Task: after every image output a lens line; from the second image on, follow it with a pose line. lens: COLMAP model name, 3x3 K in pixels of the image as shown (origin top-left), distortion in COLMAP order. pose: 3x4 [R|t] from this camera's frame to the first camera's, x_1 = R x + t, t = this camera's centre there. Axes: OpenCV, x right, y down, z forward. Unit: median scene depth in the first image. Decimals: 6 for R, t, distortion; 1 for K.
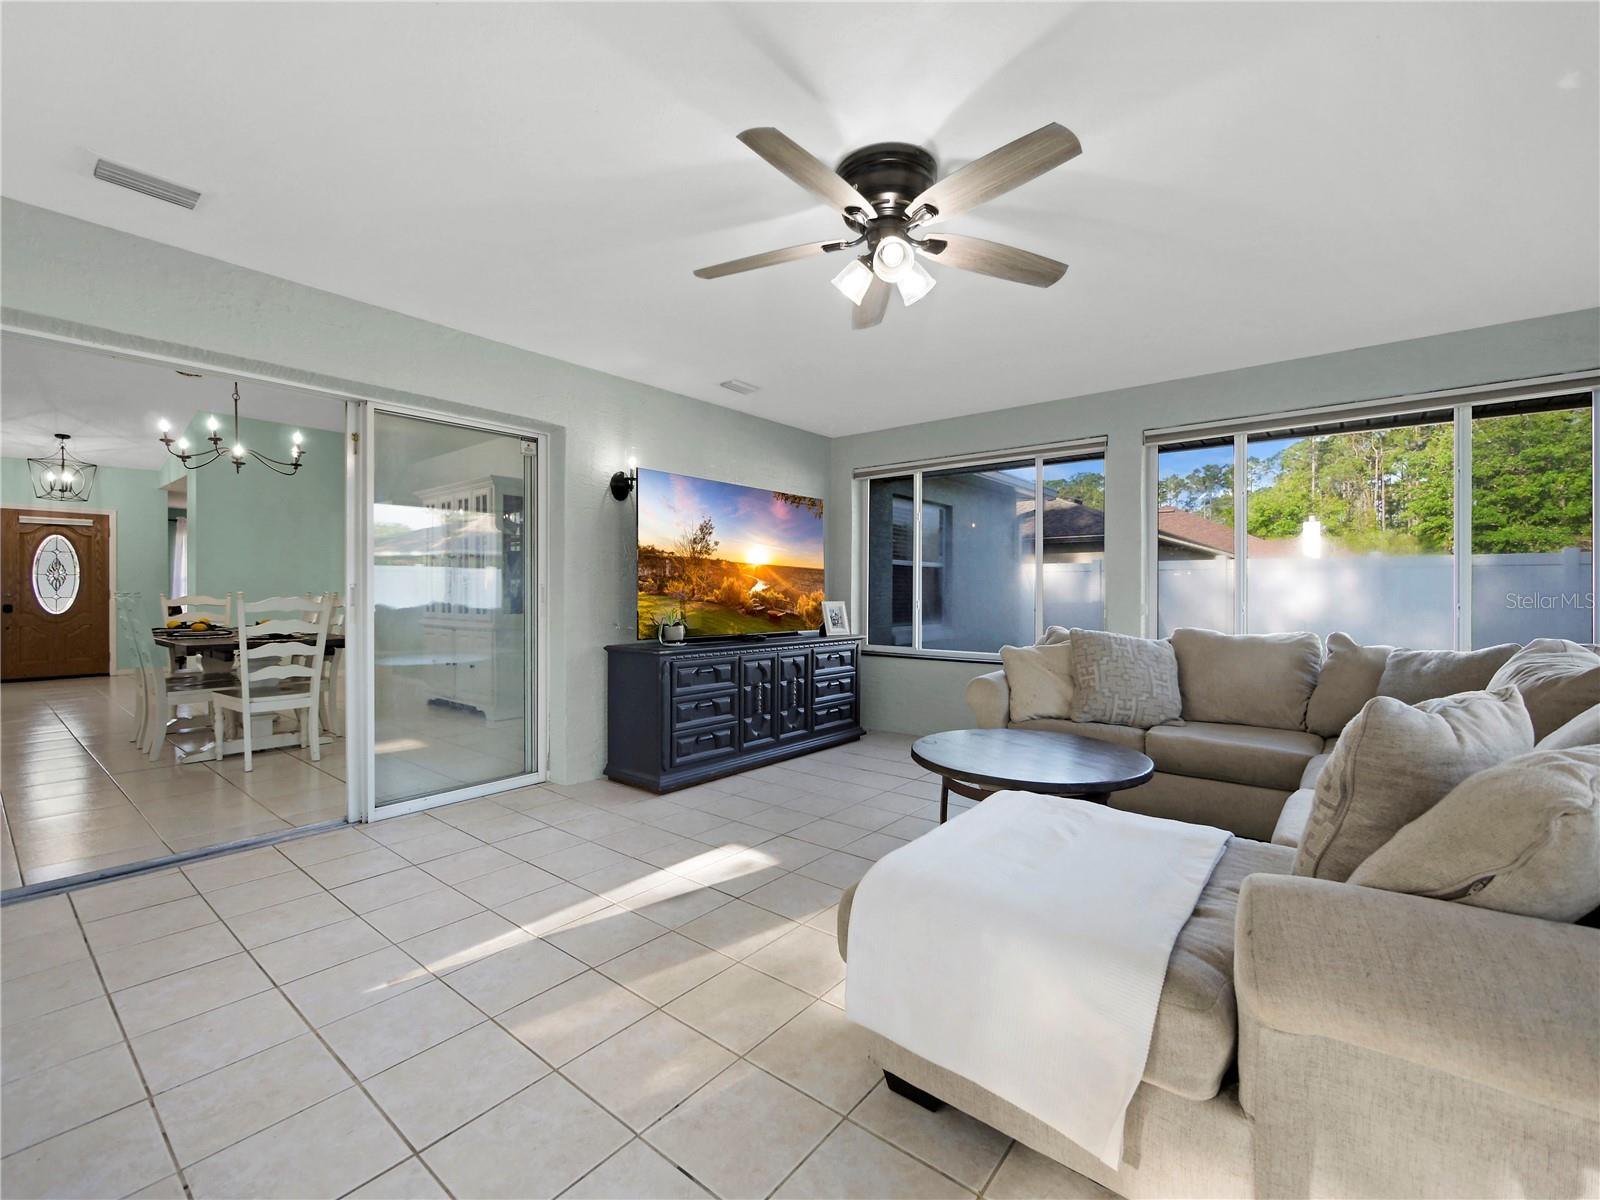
lens RADIAL K [[683.3, 0, 786.7], [0, 683.3, 588.3], [0, 0, 1]] dist [-0.006468, 0.000085]
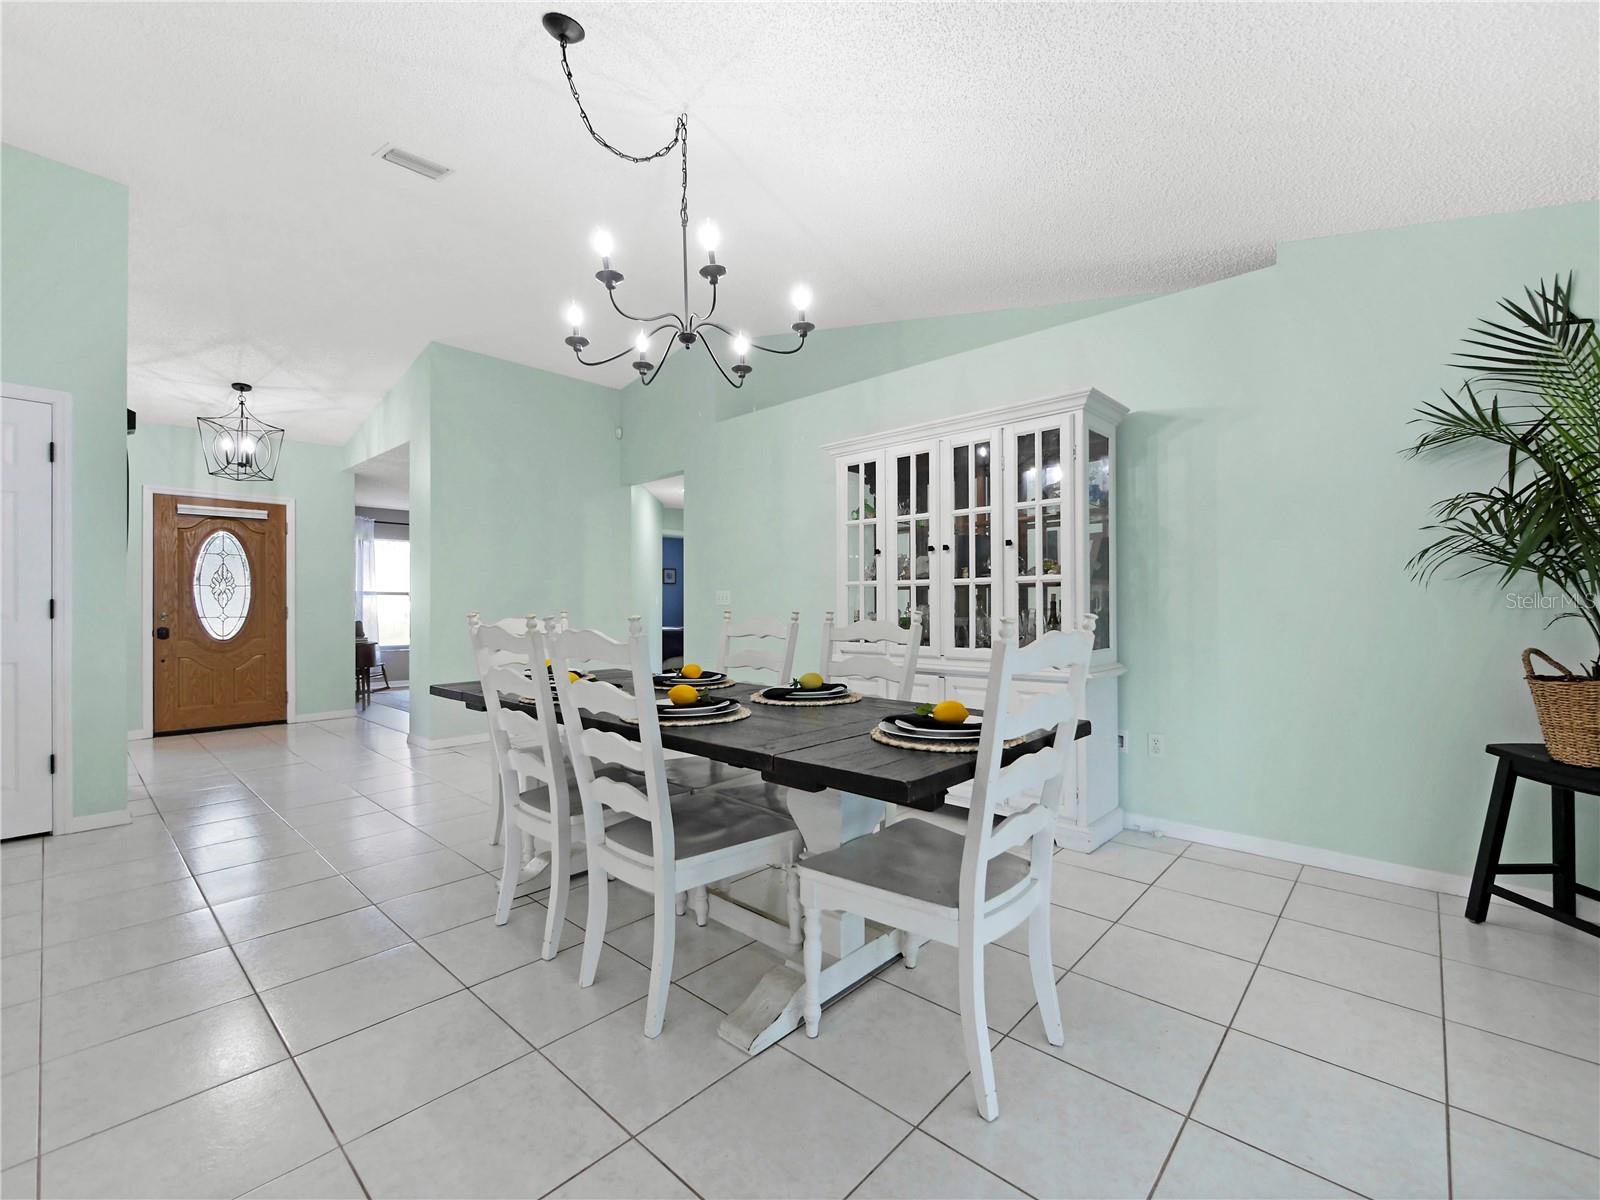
lens RADIAL K [[683.3, 0, 790.8], [0, 683.3, 602.0], [0, 0, 1]] dist [-0.006468, 0.000085]
pose [[0.998089, -0.000936, -0.061782, -0.761629], [0.000813, 0.999998, -0.002007, -0.001386], [0.061784, 0.001953, 0.998088, 0.556131]]
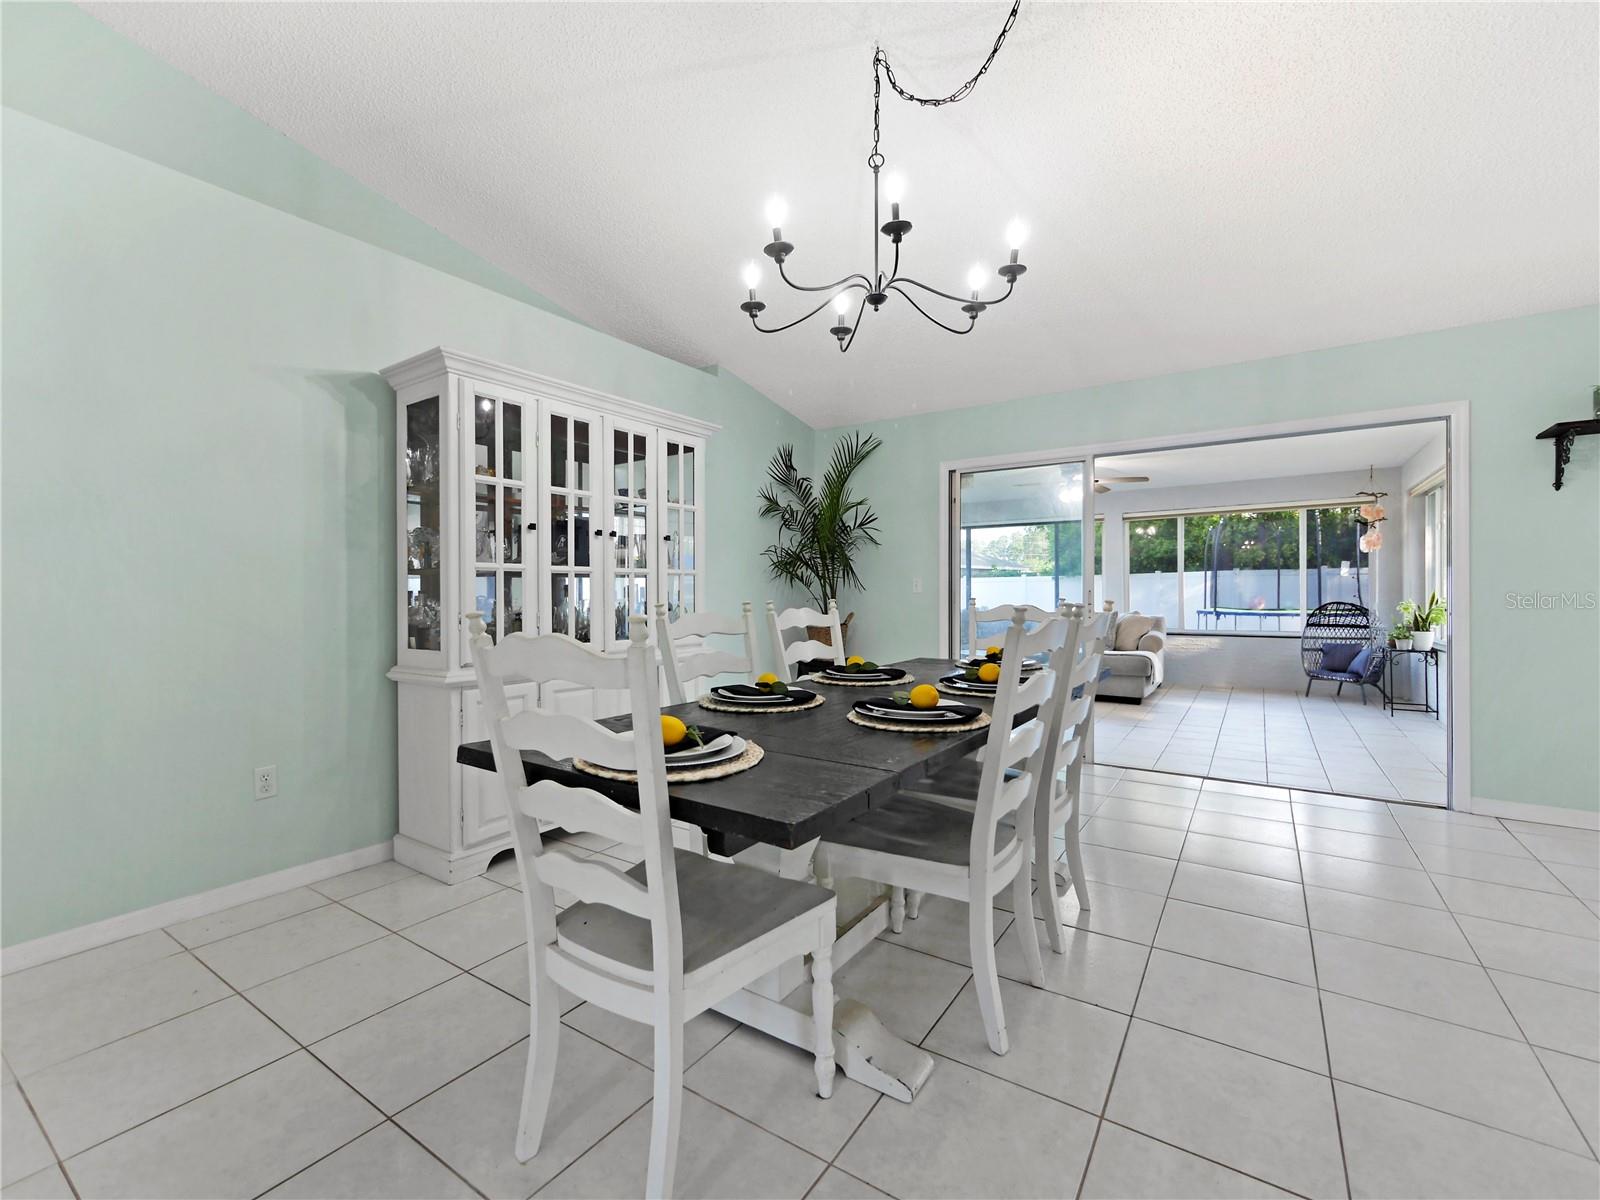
lens RADIAL K [[683.3, 0, 805.7], [0, 683.3, 598.5], [0, 0, 1]] dist [-0.006468, 0.000085]
pose [[-0.093582, -0.007303, 0.995585, -1.340355], [0.001932, 0.999970, 0.007517, -0.000975], [-0.995610, 0.002627, -0.093565, 1.171624]]
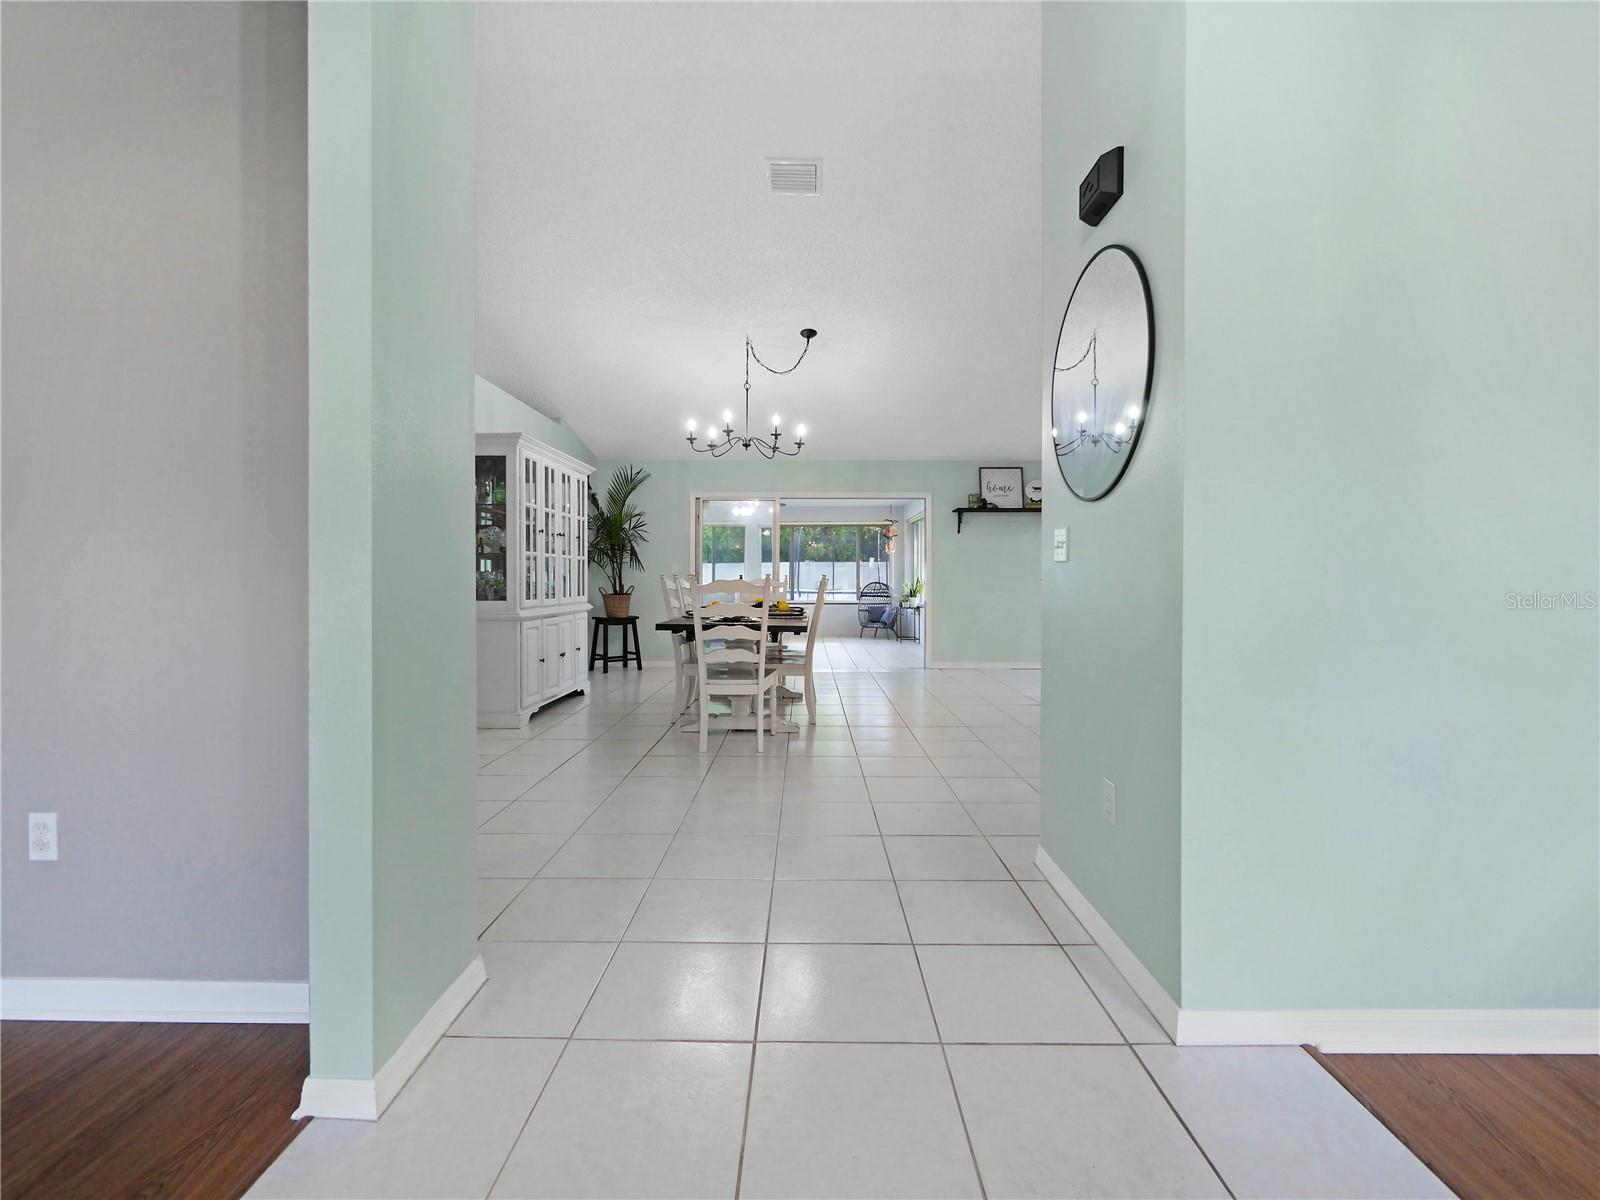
lens RADIAL K [[683.3, 0, 797.7], [0, 683.3, 585.8], [0, 0, 1]] dist [-0.006468, 0.000085]
pose [[-0.624019, -0.011443, 0.781325, -1.796134], [-0.006984, 0.999935, 0.009066, 0.012052], [-0.781378, 0.000201, -0.624058, 1.709395]]
